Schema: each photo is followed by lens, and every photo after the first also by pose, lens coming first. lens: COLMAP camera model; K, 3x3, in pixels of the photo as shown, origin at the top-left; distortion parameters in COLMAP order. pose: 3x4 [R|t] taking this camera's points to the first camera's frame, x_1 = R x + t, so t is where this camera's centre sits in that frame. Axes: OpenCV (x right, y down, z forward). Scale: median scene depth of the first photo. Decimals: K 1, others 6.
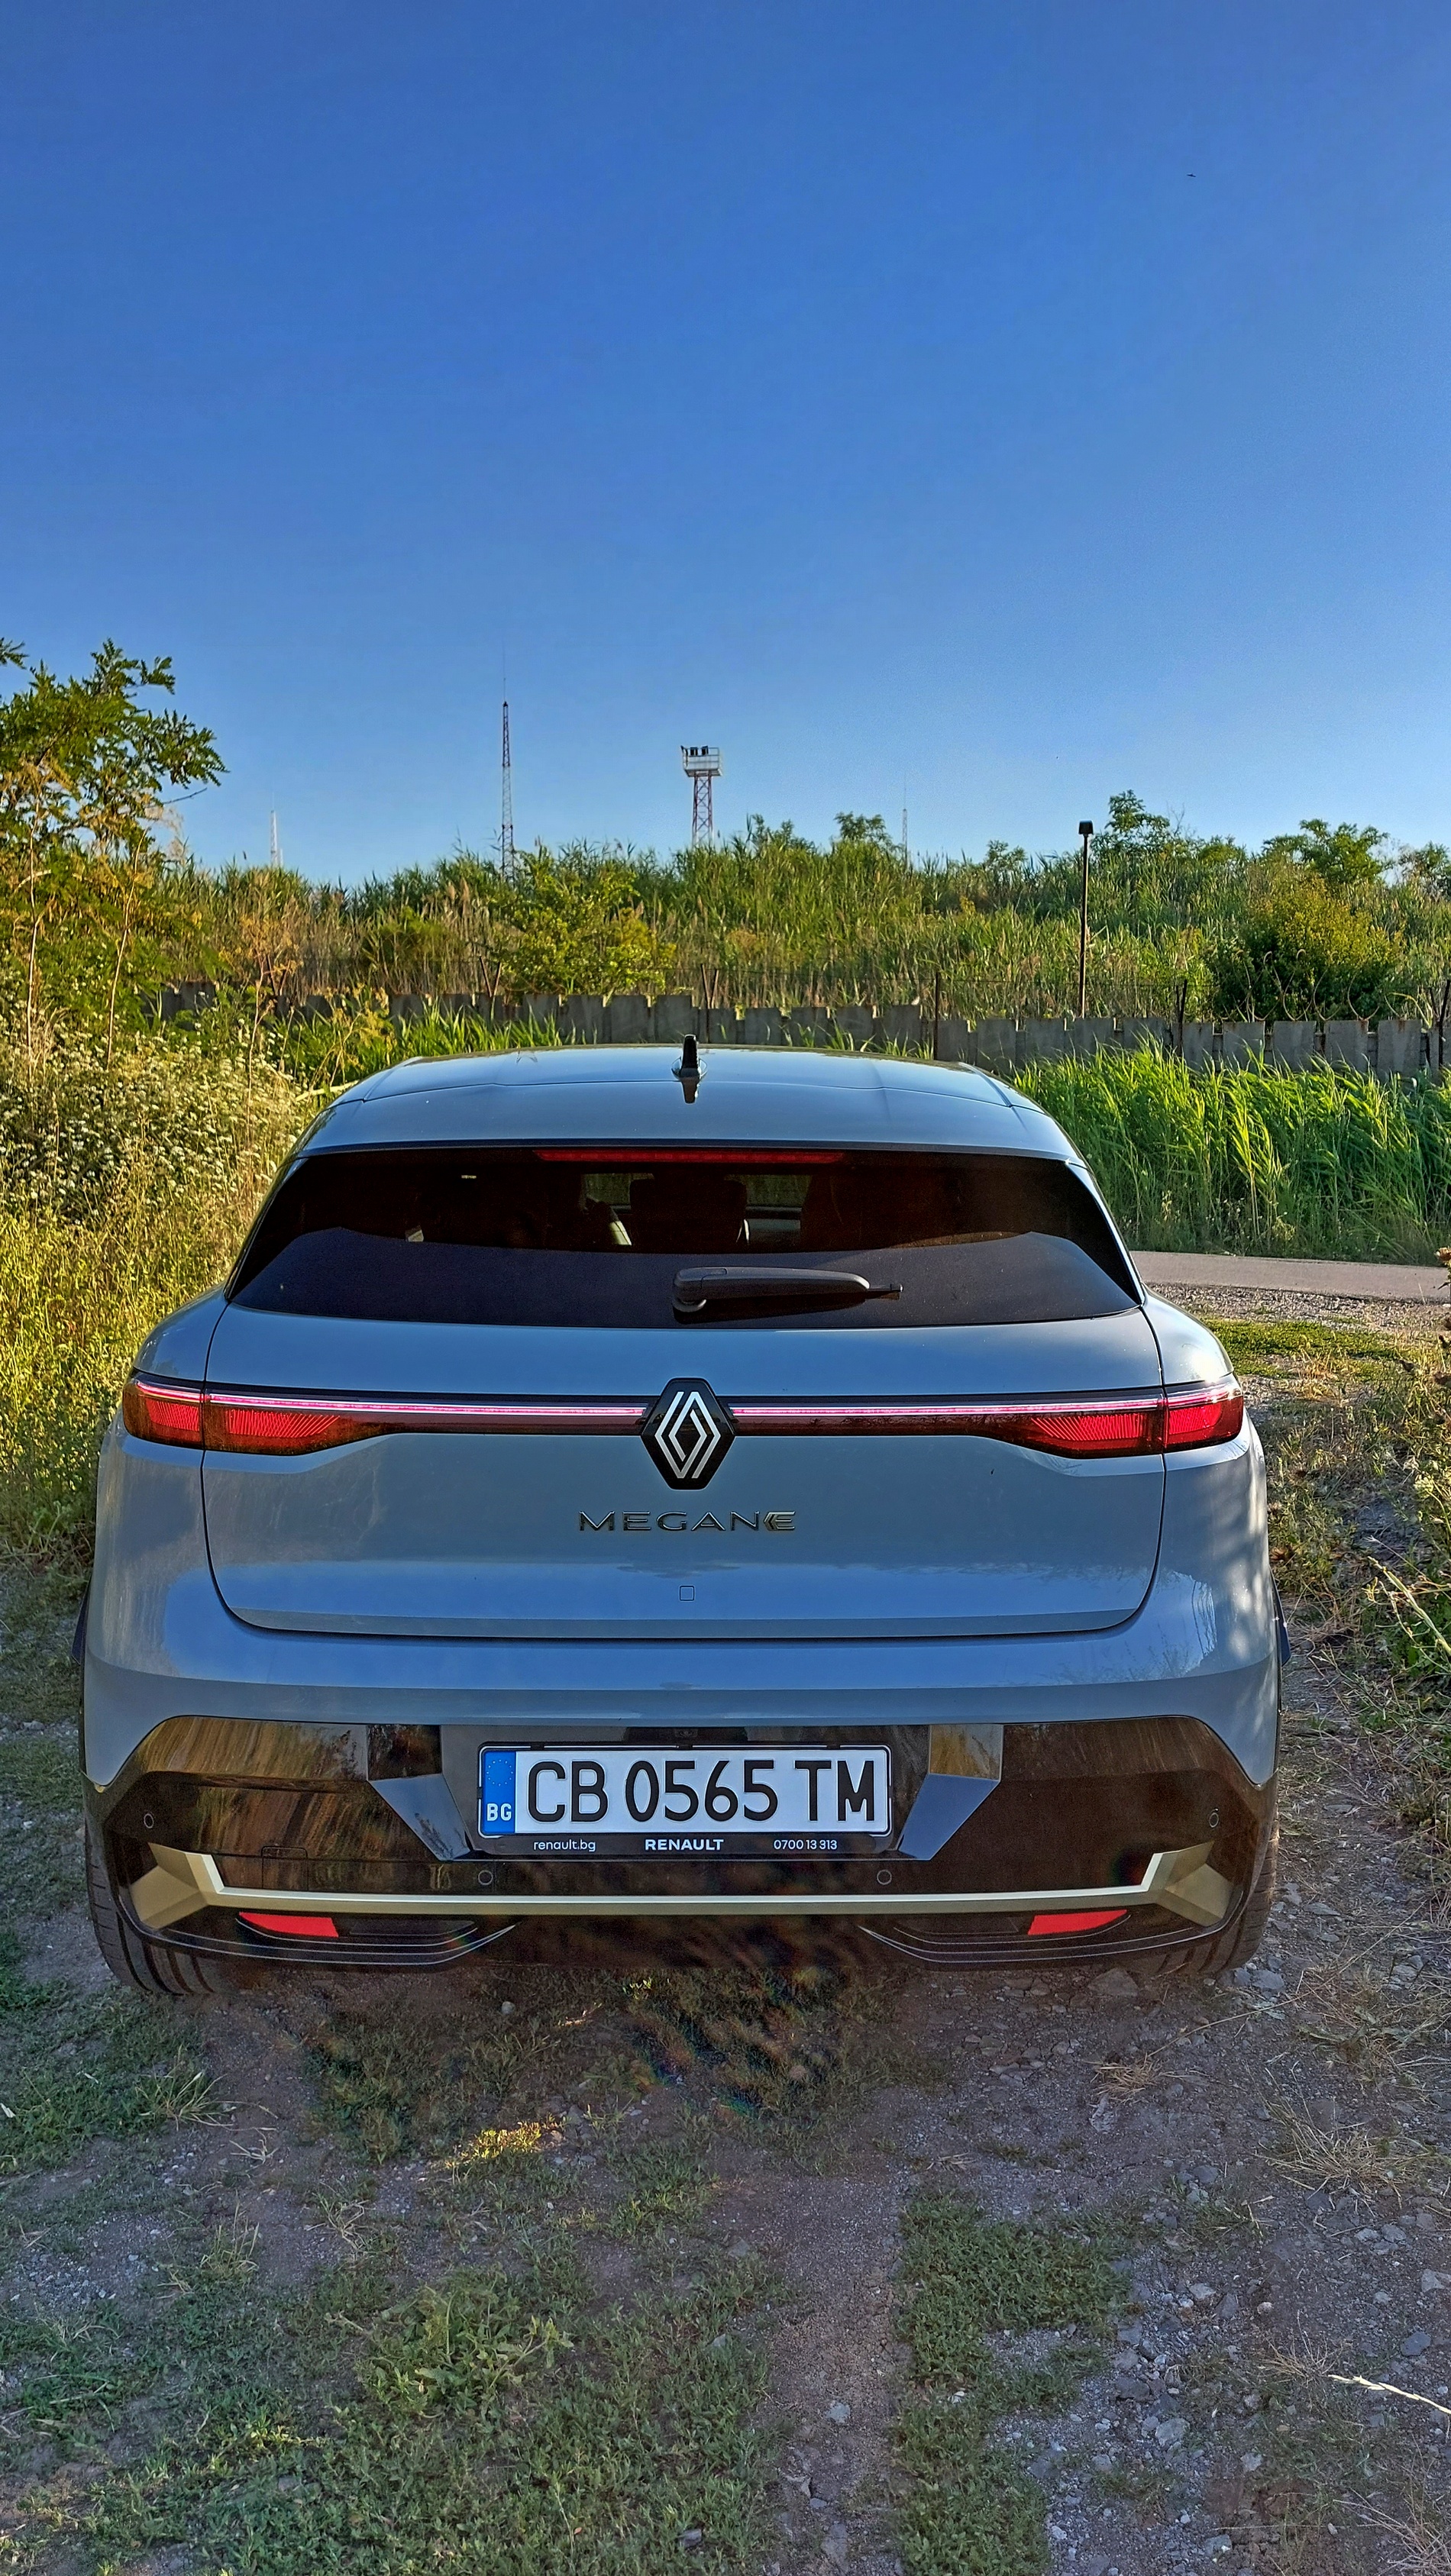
lens RADIAL K [[1917.6, 0, 725.5], [0, 1917.6, 1288.0], [0, 0, 1]] dist [0.094245, -0.232403]
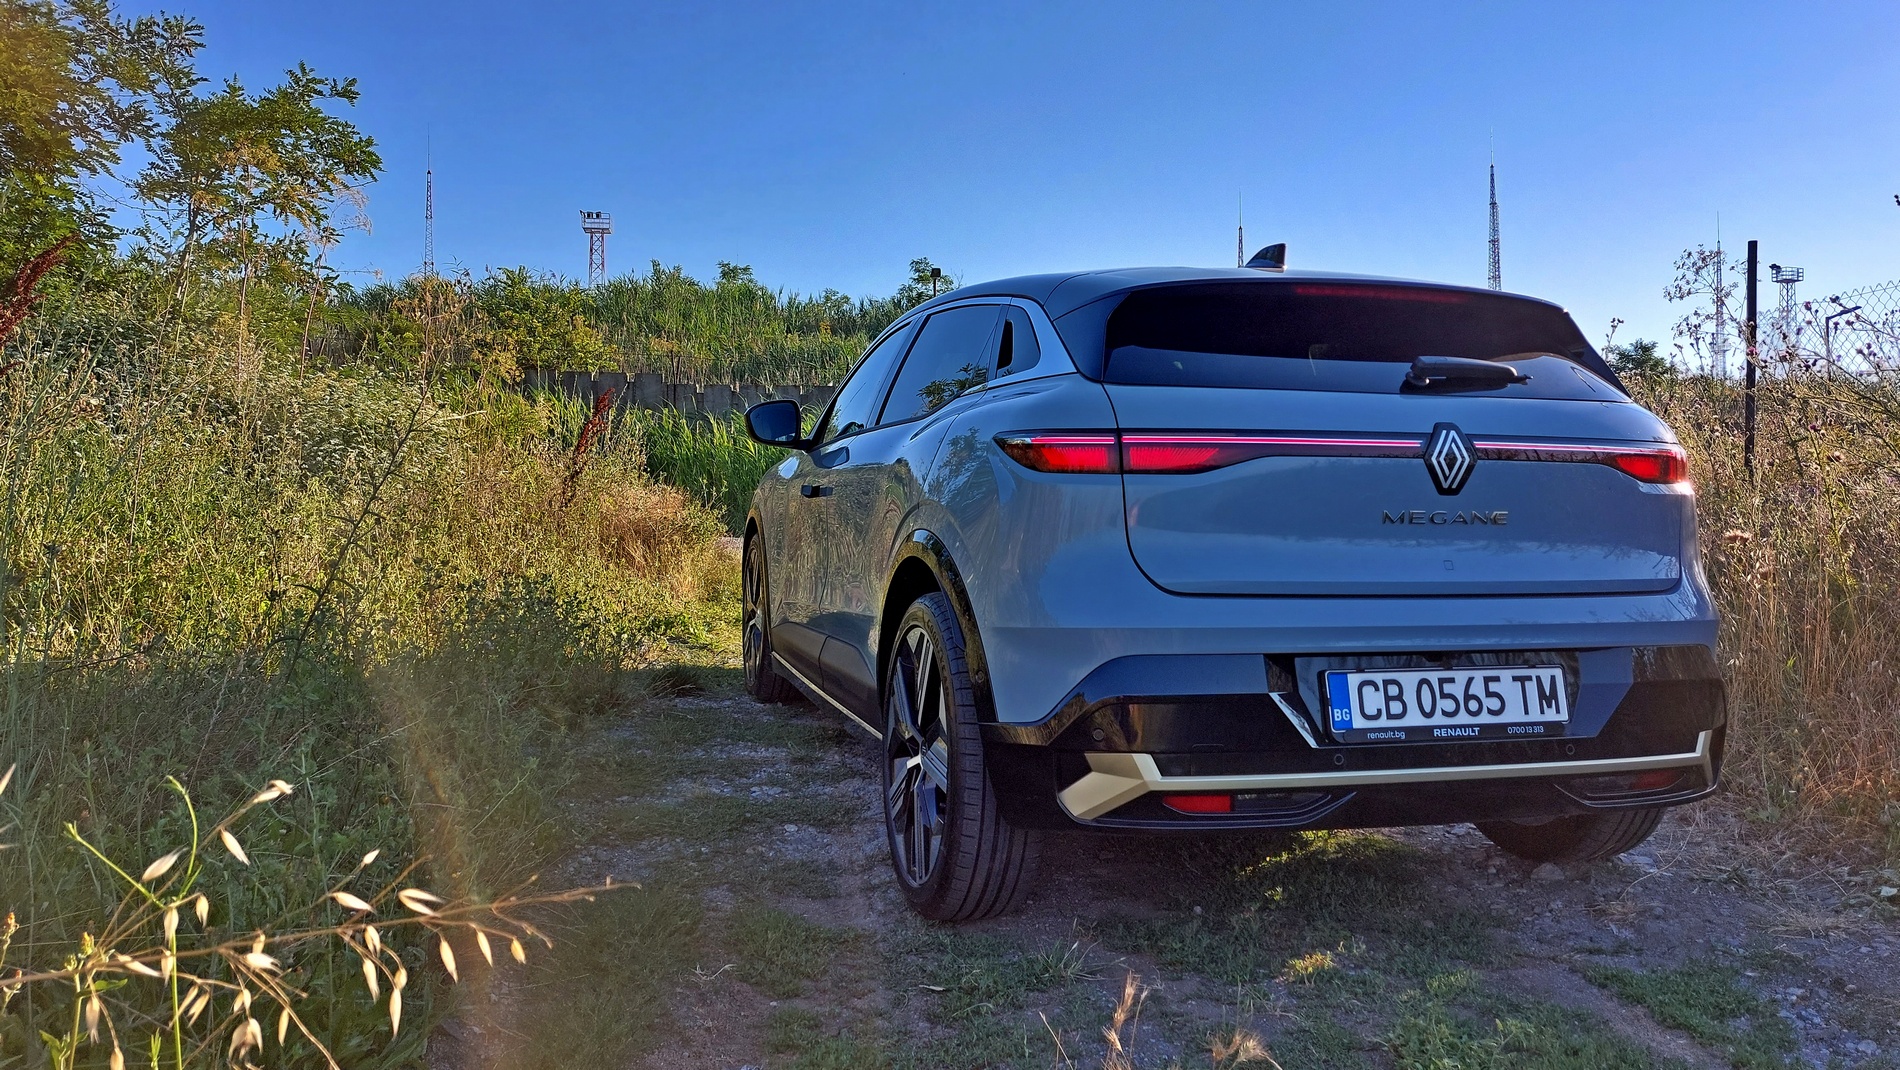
lens RADIAL K [[1406.2, 0, 964.4], [0, 1406.2, 470.4], [0, 0, 1]] dist [0.060417, -0.107095]
pose [[0.960442, 0.017458, 0.277931, -0.692846], [0.013480, 0.993949, -0.109015, 0.200184], [-0.278152, 0.108449, 0.954395, 0.035806]]
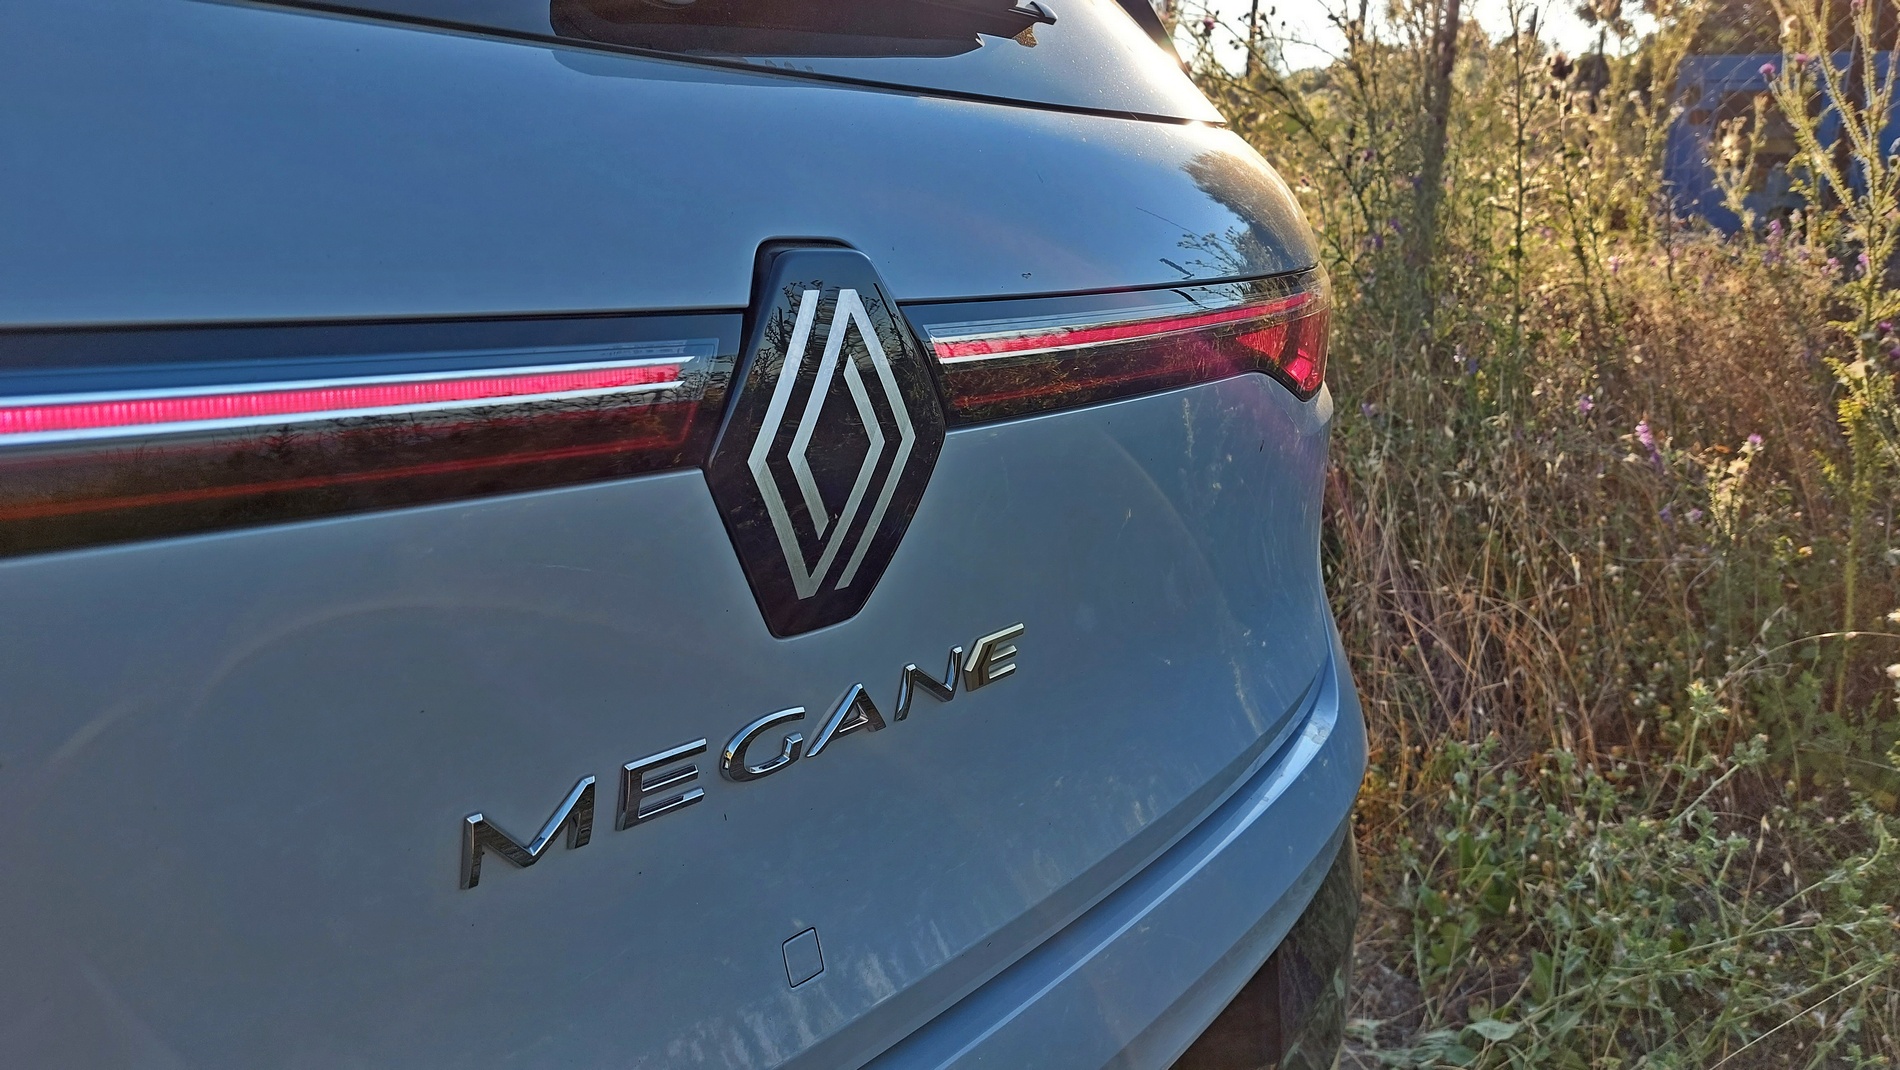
lens RADIAL K [[1414.2, 0, 950.0], [0, 1414.2, 535.0], [0, 0, 1]] dist [0.094245, -0.232403]
pose [[0.634003, -0.155088, 0.757620, -0.166190], [0.003911, 0.980315, 0.197402, 0.047938], [-0.773320, -0.122191, 0.622129, 0.844399]]
